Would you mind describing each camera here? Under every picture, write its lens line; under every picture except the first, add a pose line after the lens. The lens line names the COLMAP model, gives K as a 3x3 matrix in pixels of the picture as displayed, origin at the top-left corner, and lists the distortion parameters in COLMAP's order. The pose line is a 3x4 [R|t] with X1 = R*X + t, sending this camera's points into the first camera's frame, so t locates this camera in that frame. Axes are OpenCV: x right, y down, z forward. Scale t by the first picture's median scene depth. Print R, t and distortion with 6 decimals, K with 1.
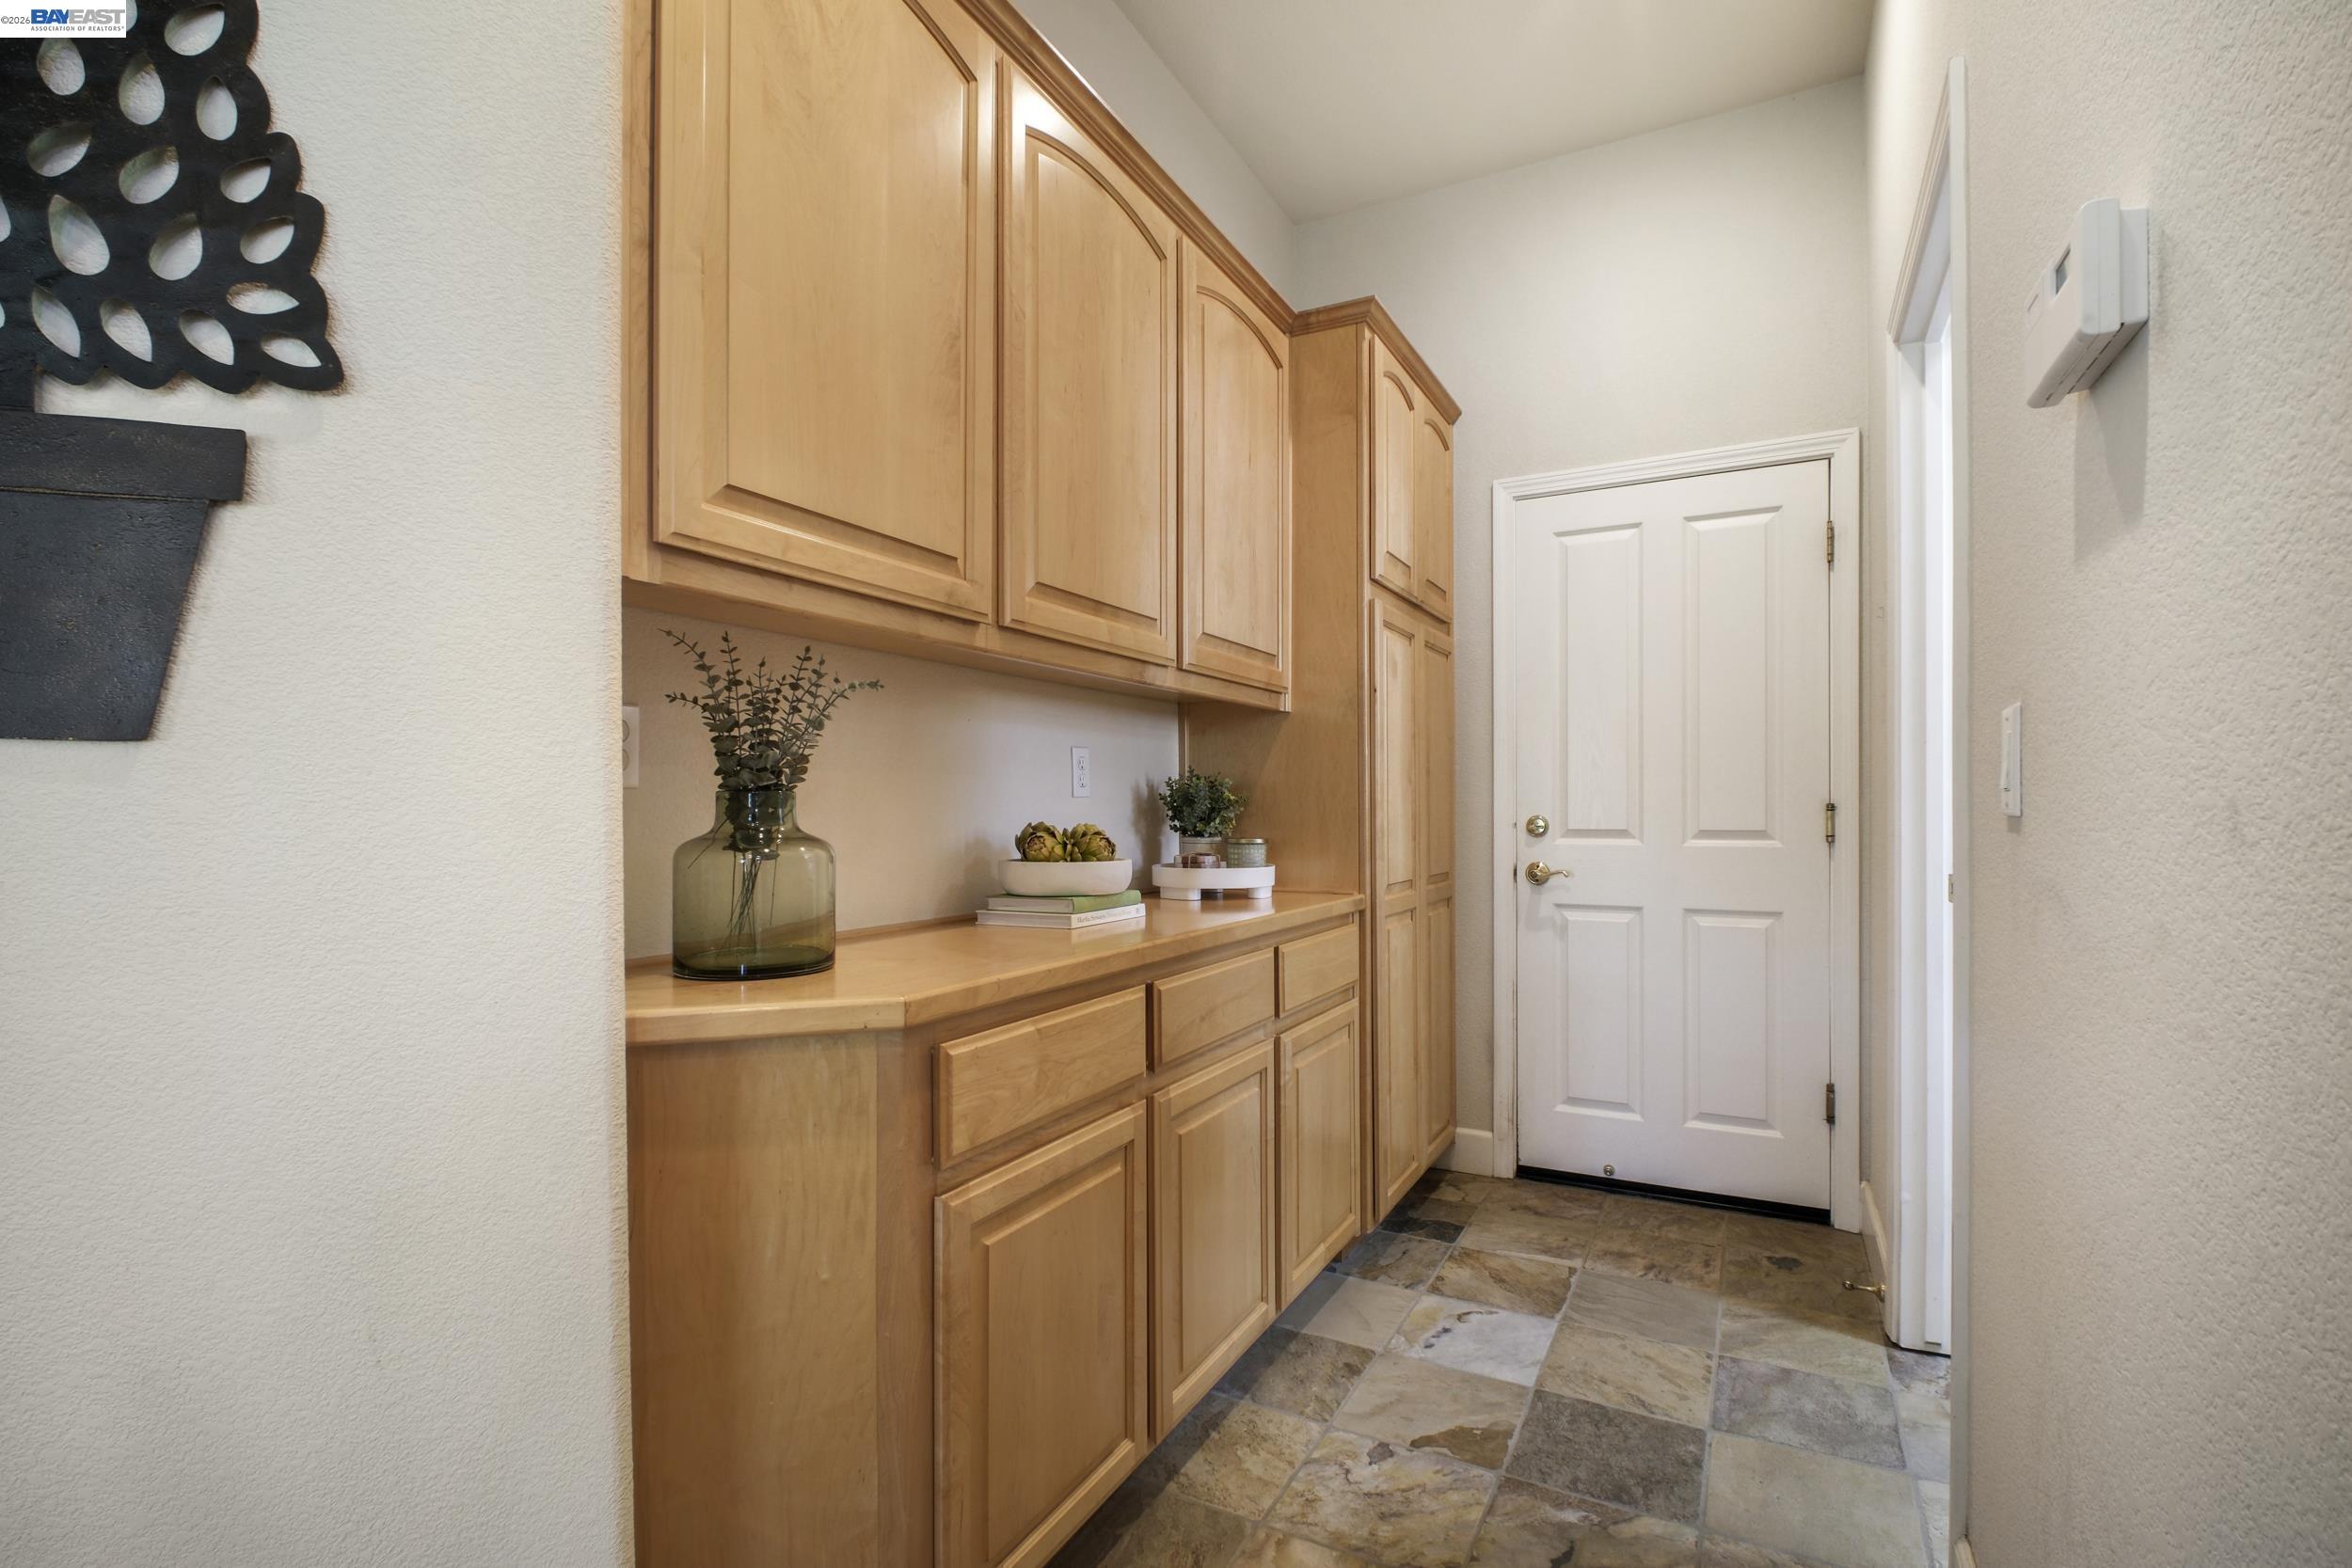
lens RADIAL K [[1073.6, 0, 1174.4], [0, 1073.6, 799.4], [0, 0, 1]] dist [-0.002251, -0.004892]
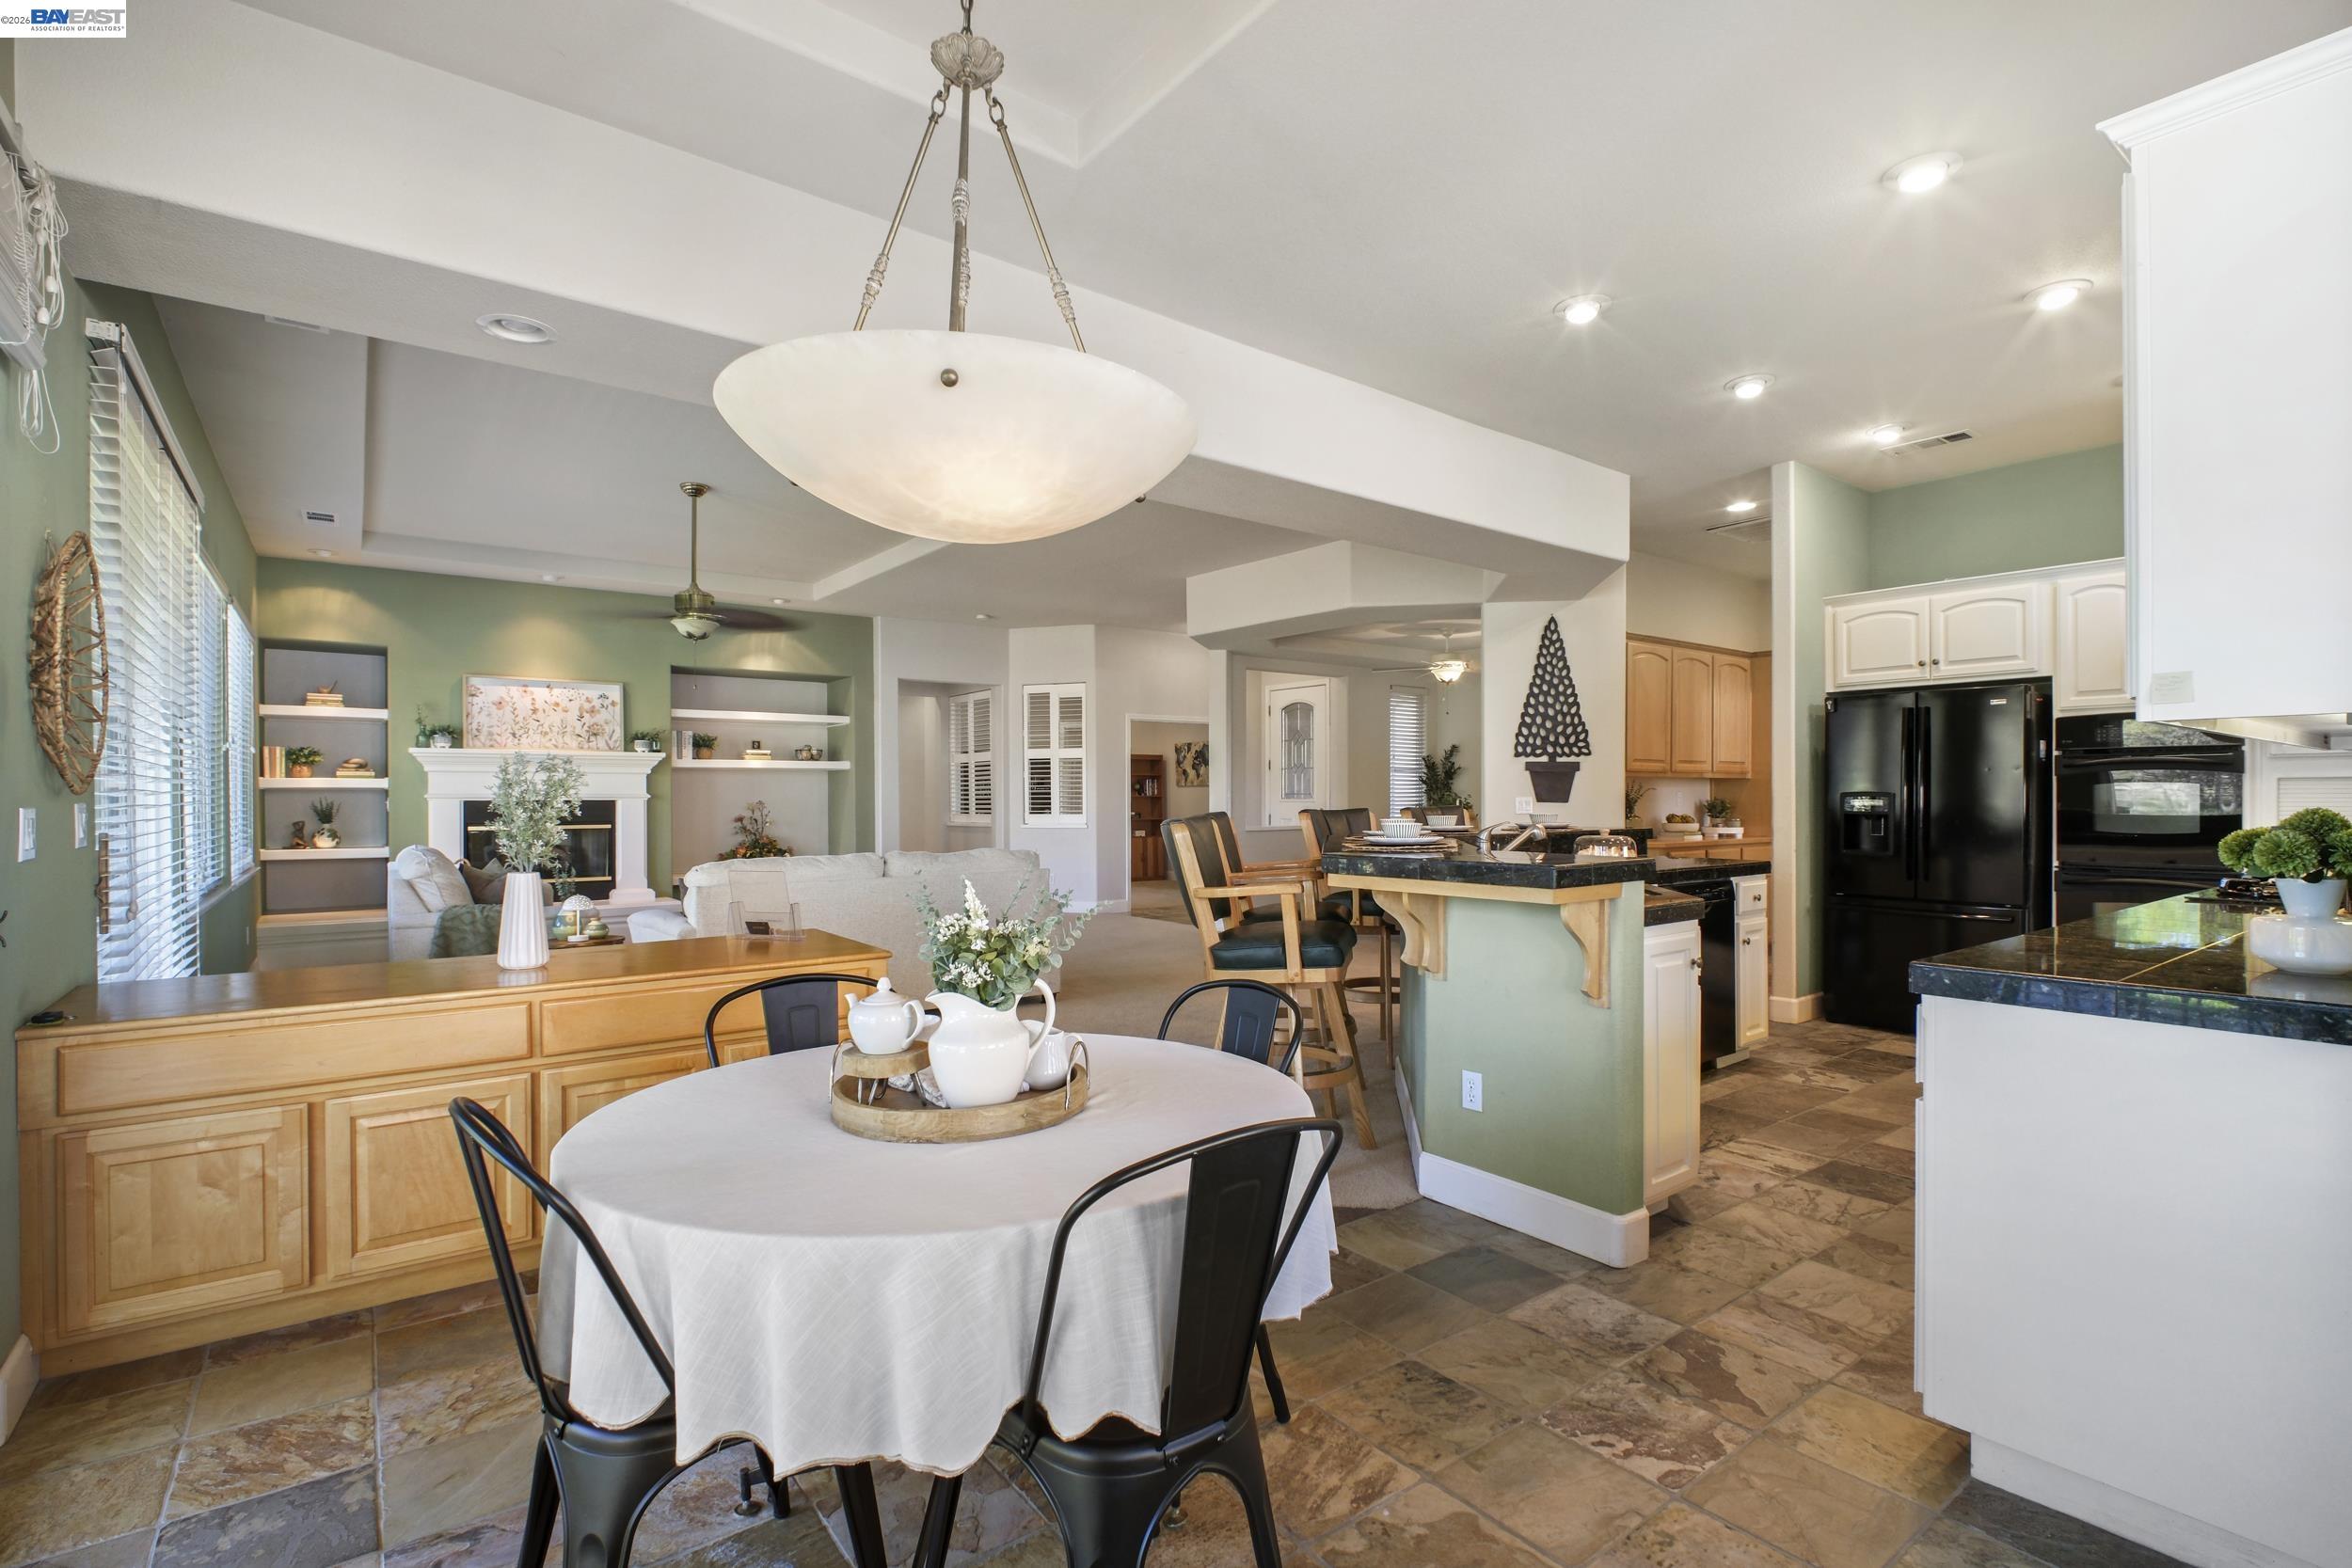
lens RADIAL K [[1073.6, 0, 1184.5], [0, 1073.6, 806.1], [0, 0, 1]] dist [-0.002251, -0.004892]
pose [[0.909735, 0.002328, -0.415182, -0.129260], [0.004858, 0.999856, 0.016251, -0.082890], [0.415160, -0.016801, 0.909593, -3.497257]]
